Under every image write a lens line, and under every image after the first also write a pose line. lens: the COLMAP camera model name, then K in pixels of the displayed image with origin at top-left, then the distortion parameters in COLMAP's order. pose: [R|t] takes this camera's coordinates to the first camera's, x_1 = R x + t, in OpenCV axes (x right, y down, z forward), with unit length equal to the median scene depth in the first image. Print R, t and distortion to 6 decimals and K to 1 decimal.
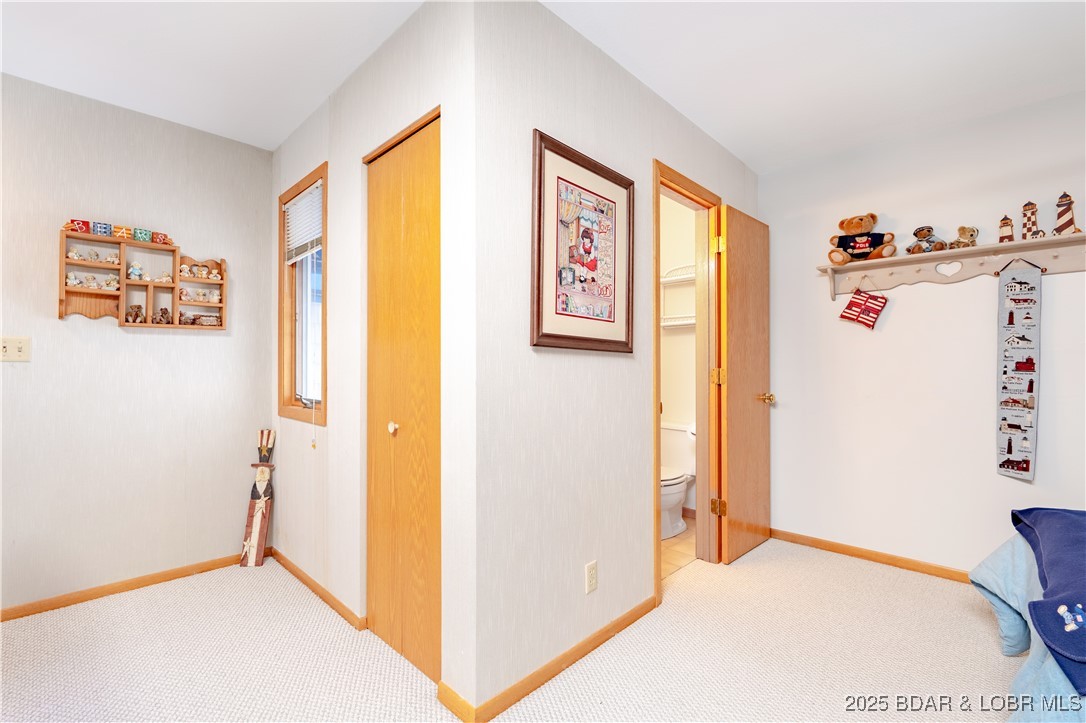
lens RADIAL K [[479.3, 0, 541.1], [0, 479.3, 362.9], [0, 0, 1]] dist [-0.002114, -0.000153]
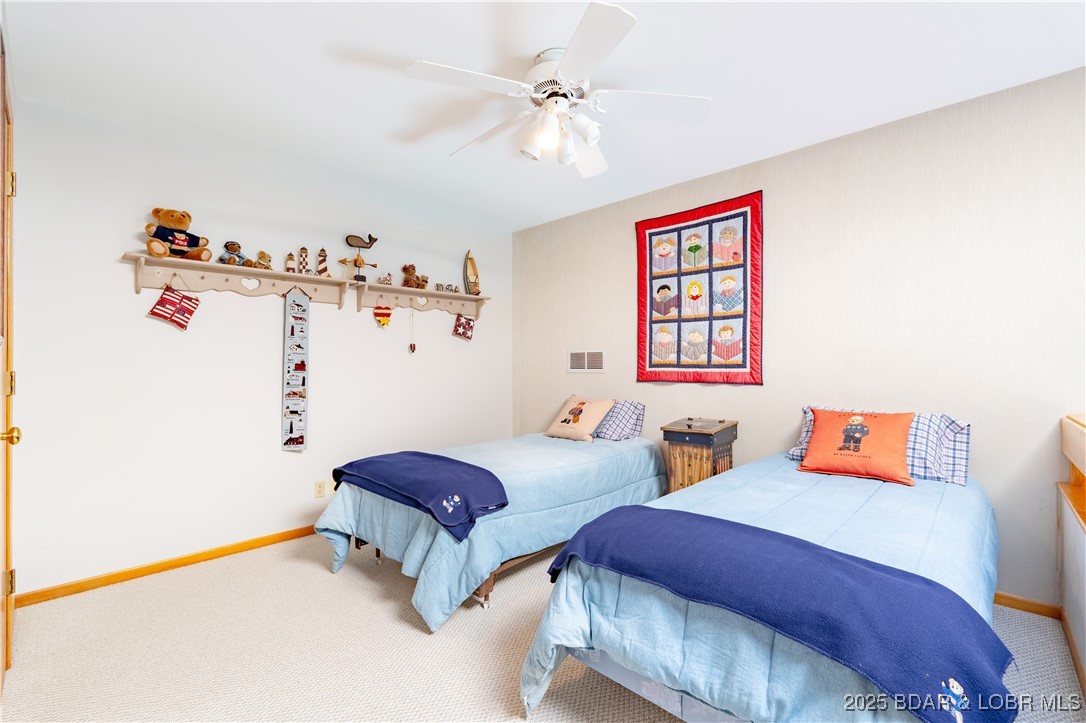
lens RADIAL K [[479.3, 0, 541.1], [0, 479.3, 362.9], [0, 0, 1]] dist [-0.002114, -0.000153]
pose [[-0.011056, 0.005705, 0.999923, -0.347349], [-0.002481, 0.999980, -0.005733, 0.001660], [-0.999936, -0.002545, -0.011041, 0.324879]]
